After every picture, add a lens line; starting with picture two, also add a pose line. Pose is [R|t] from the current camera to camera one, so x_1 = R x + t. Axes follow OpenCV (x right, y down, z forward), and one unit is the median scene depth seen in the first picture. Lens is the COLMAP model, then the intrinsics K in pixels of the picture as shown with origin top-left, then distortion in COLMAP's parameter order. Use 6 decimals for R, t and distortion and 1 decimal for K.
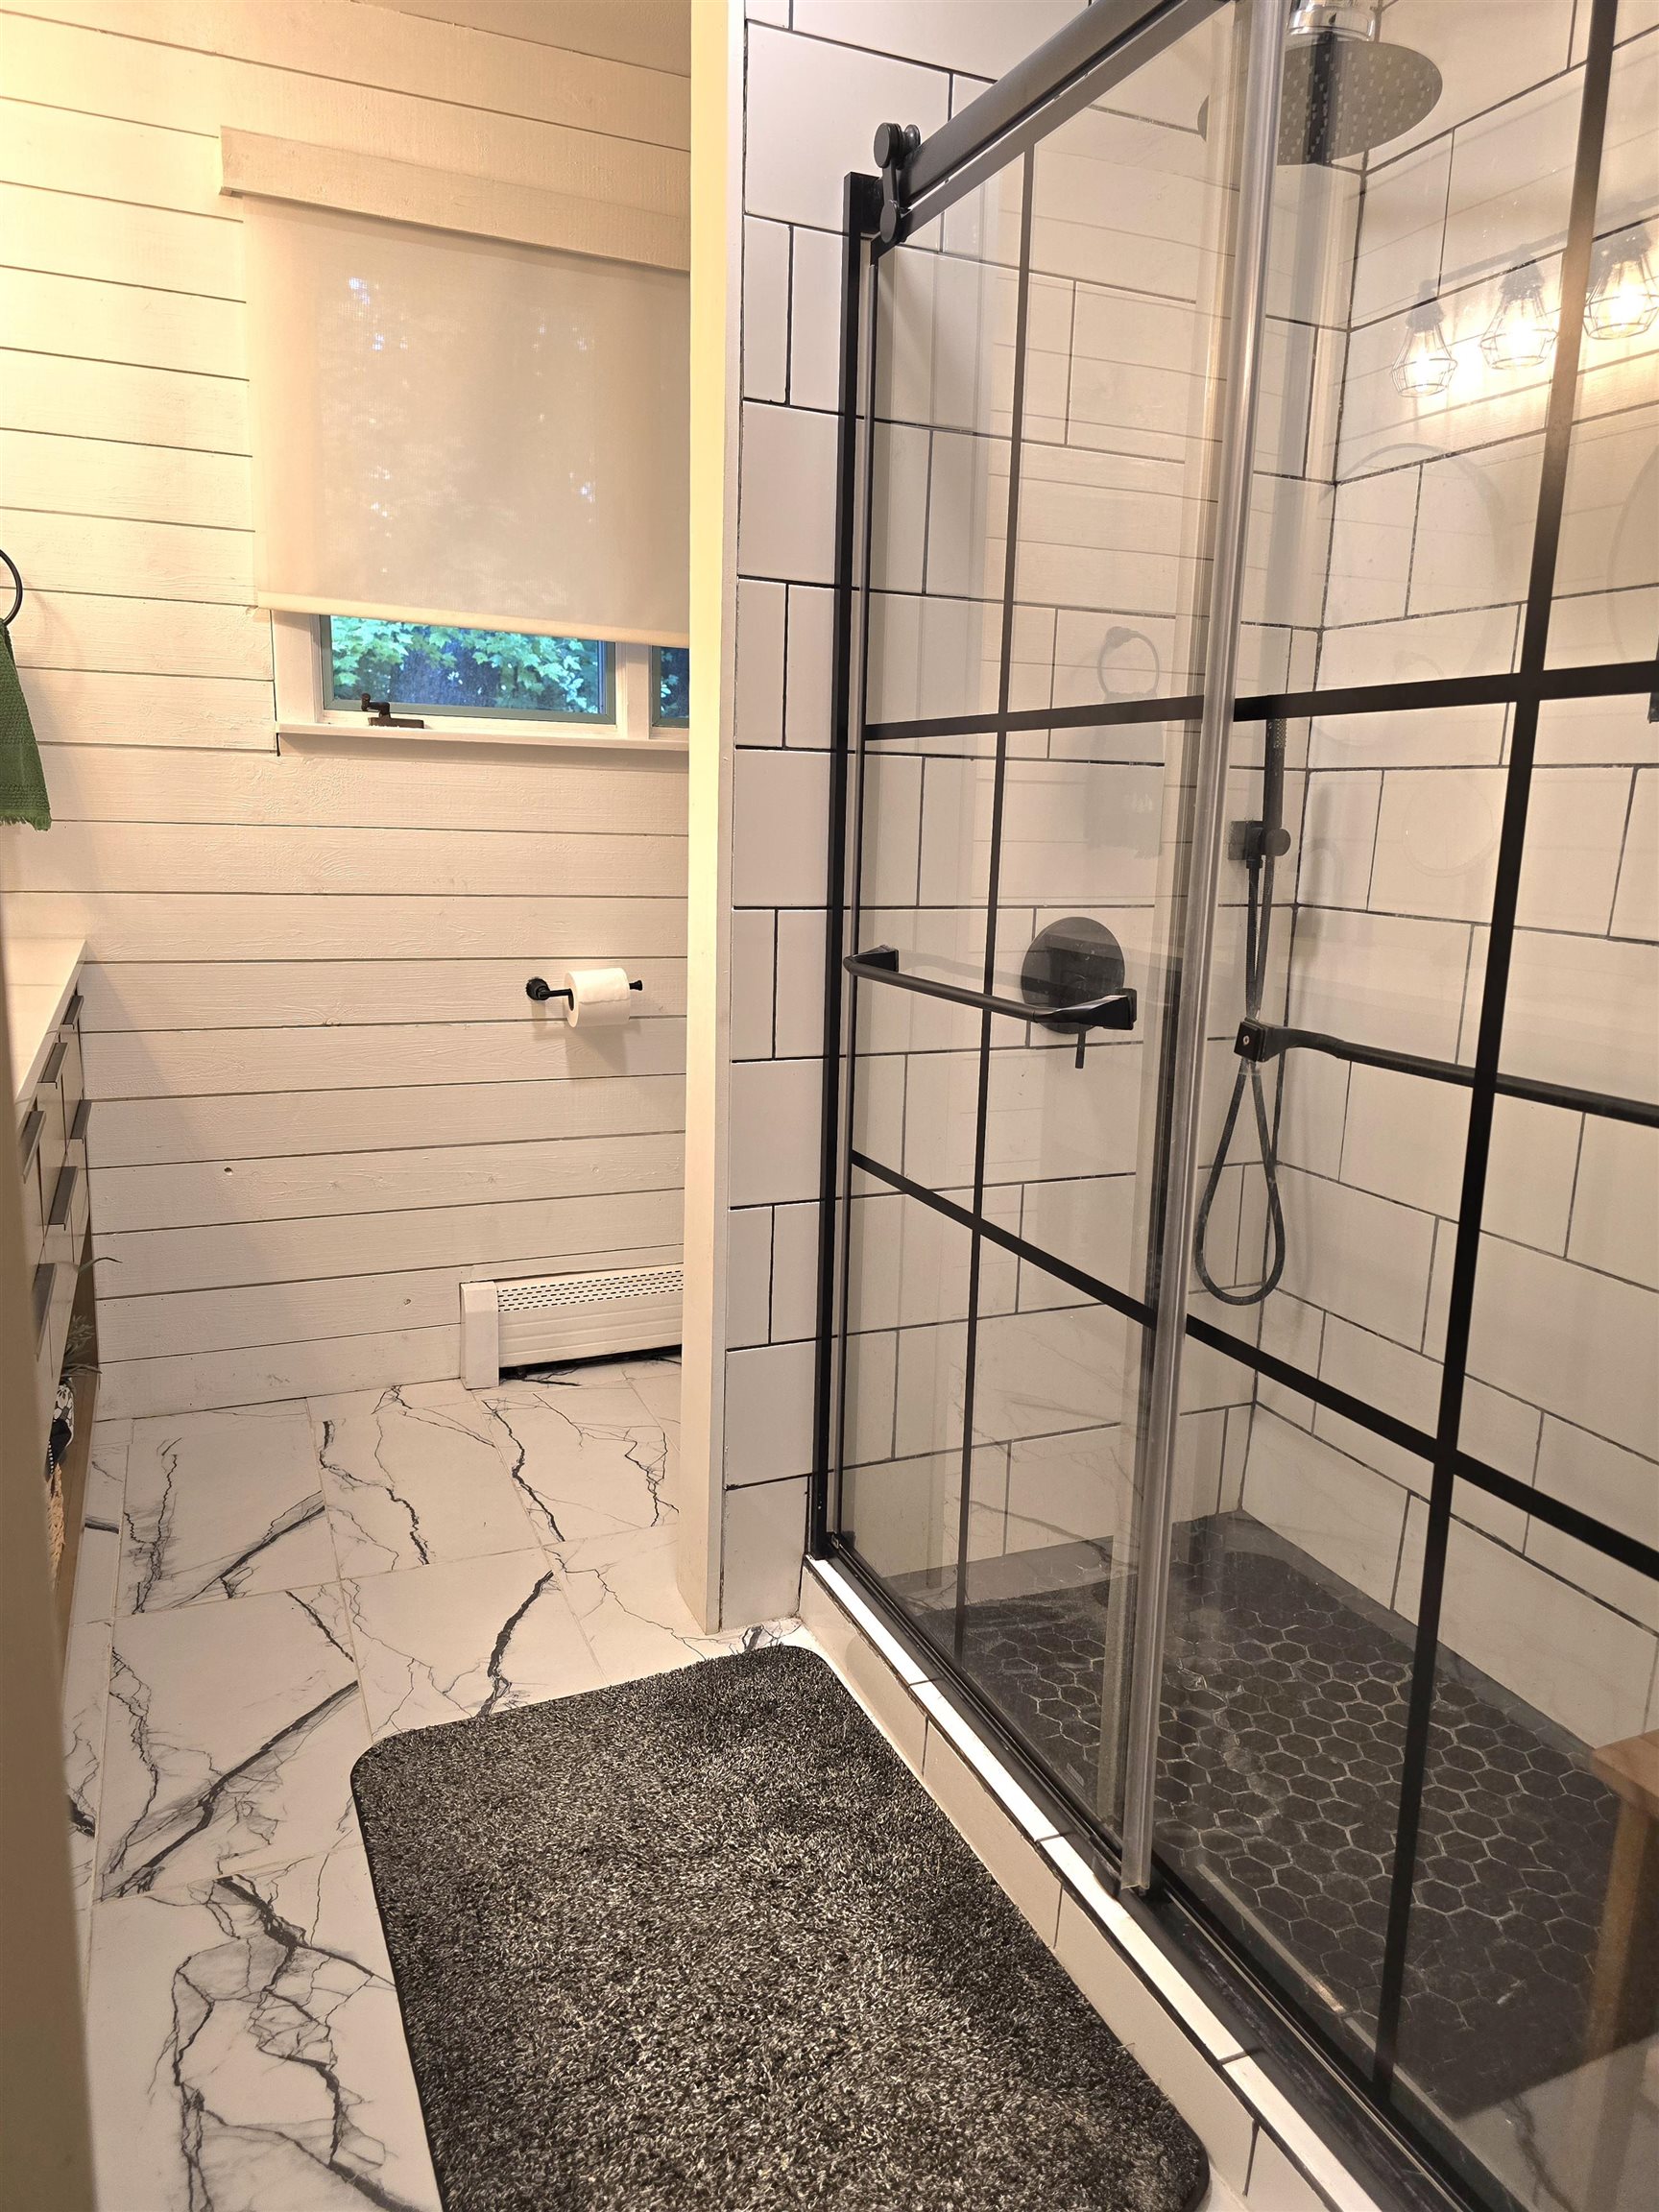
lens RADIAL K [[1480.5, 0, 832.4], [0, 1480.5, 1145.0], [0, 0, 1]] dist [0.064964, -0.054727]
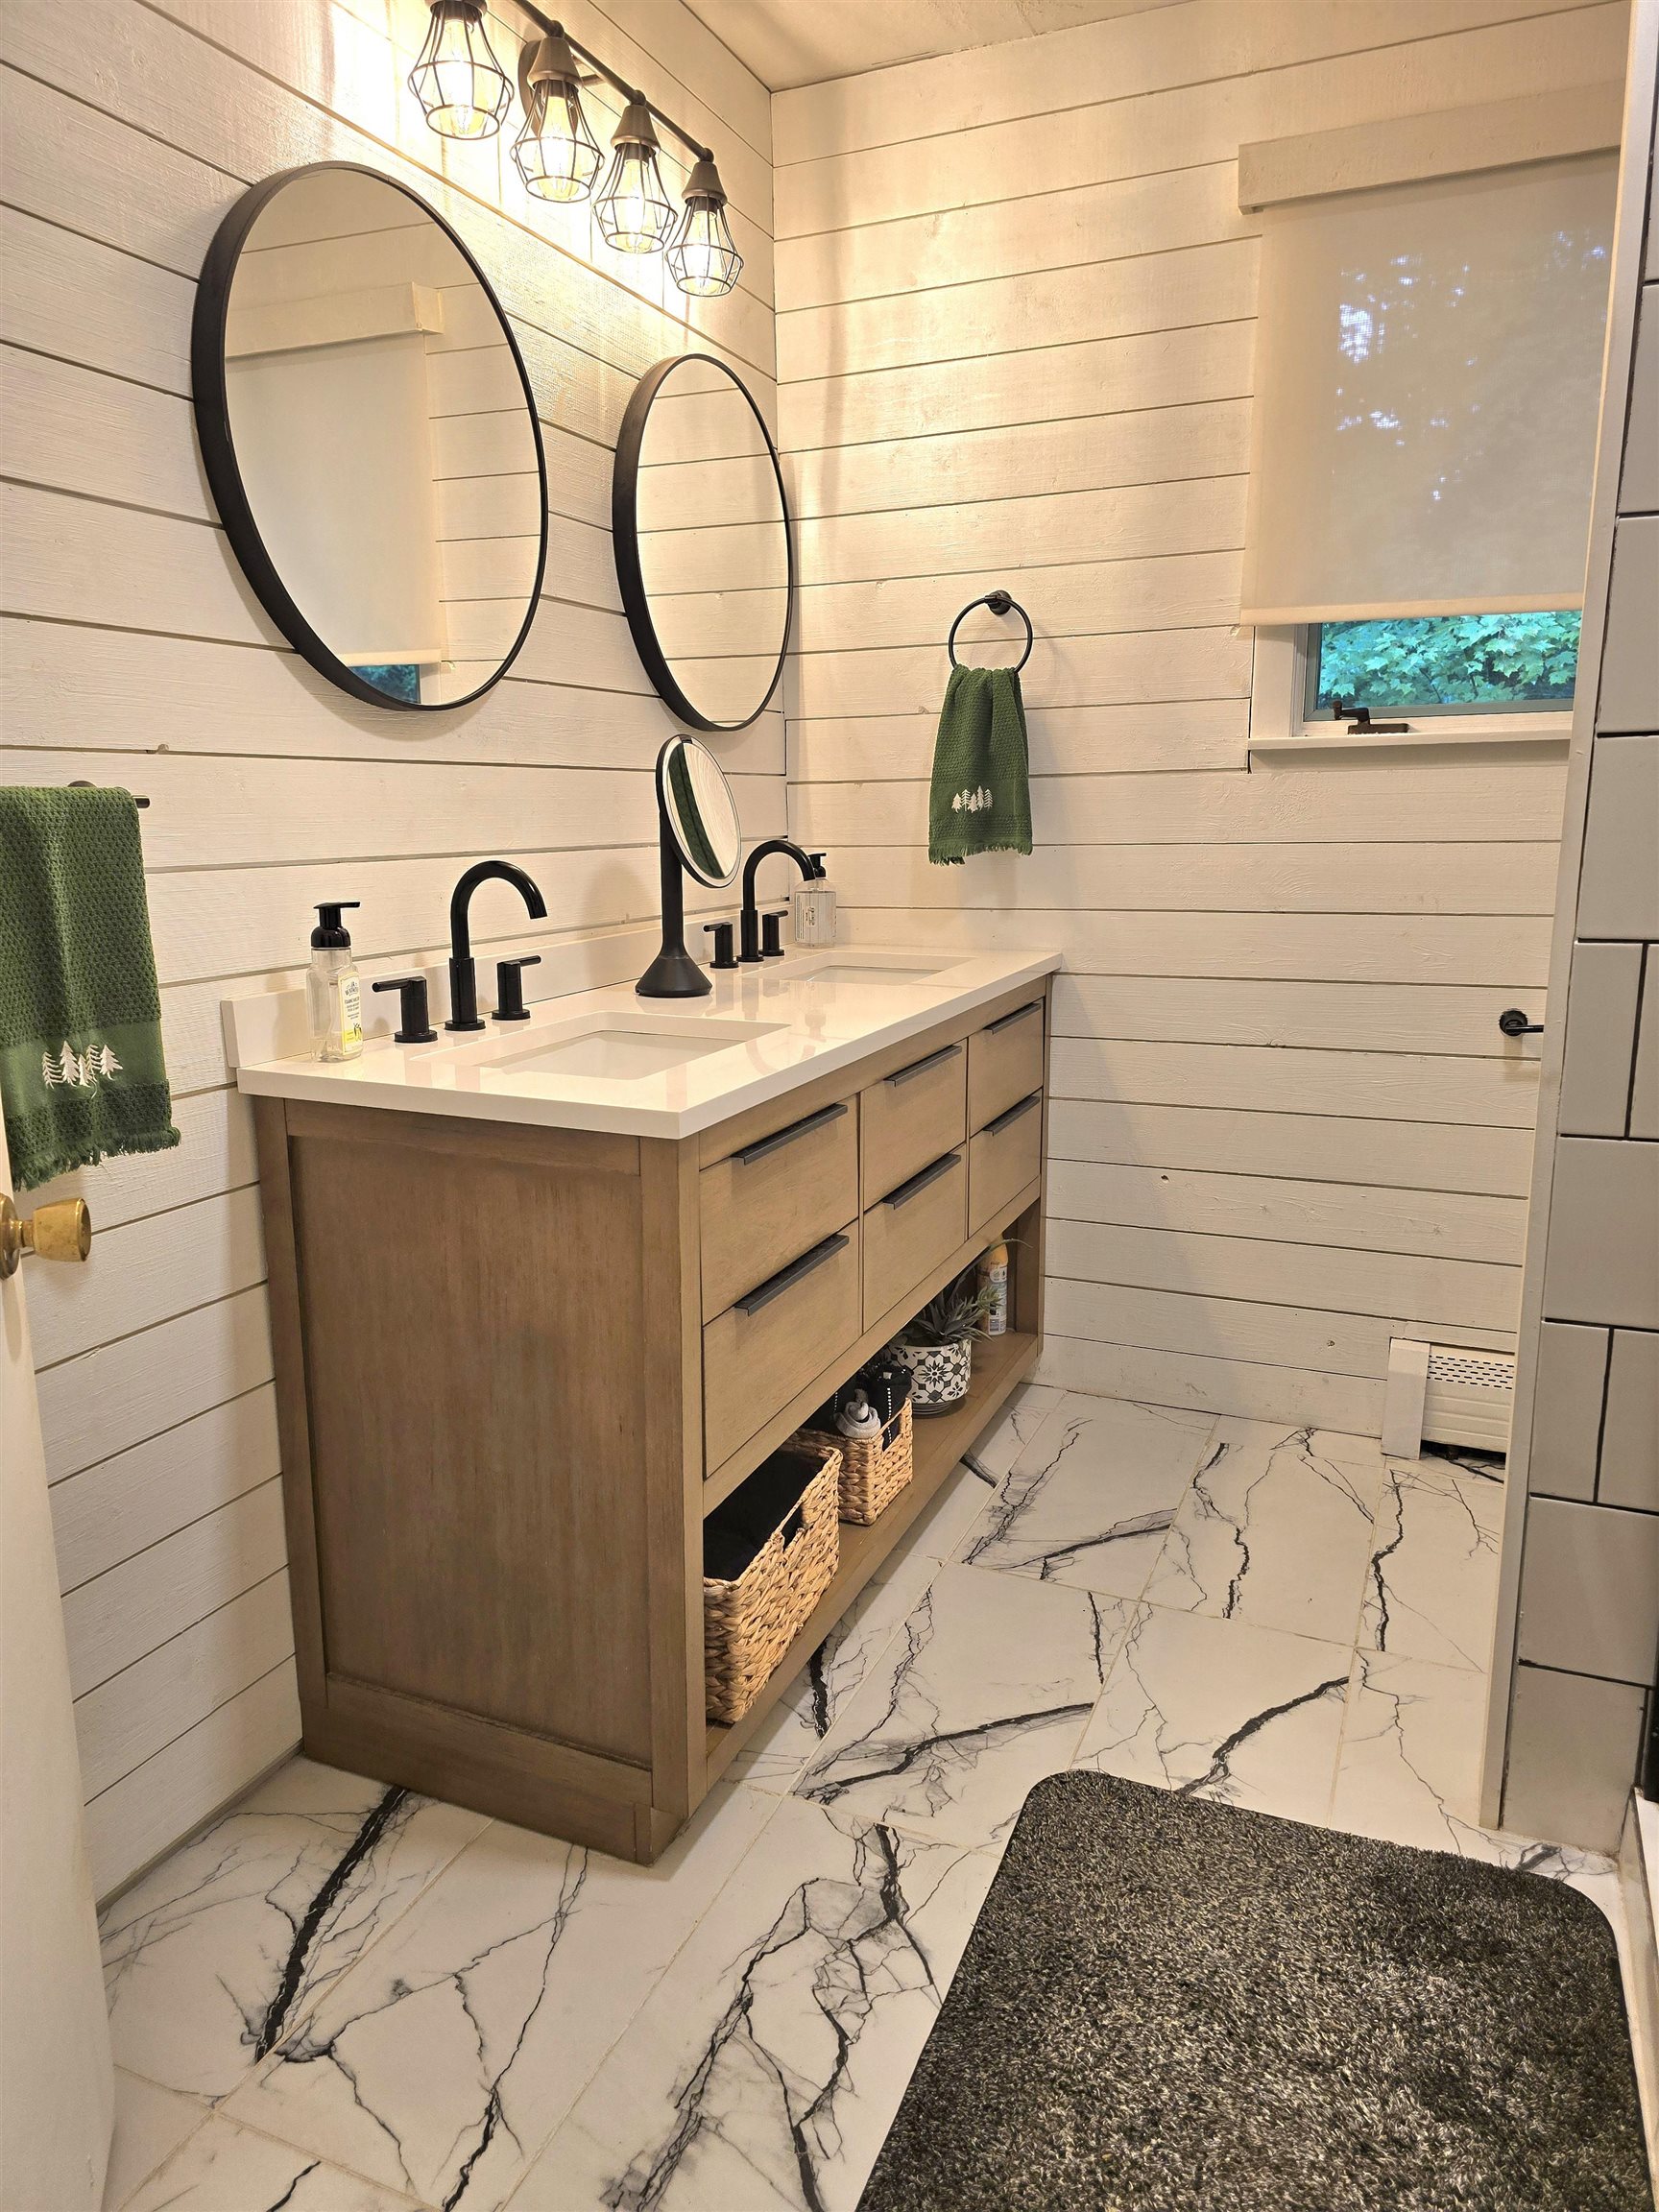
lens RADIAL K [[1480.5, 0, 832.4], [0, 1480.5, 1145.0], [0, 0, 1]] dist [0.064964, -0.054727]
pose [[0.690148, 0.129737, -0.711944, 0.241419], [-0.131975, 0.989865, 0.052447, -0.042815], [0.711533, 0.057762, 0.700275, 0.171389]]
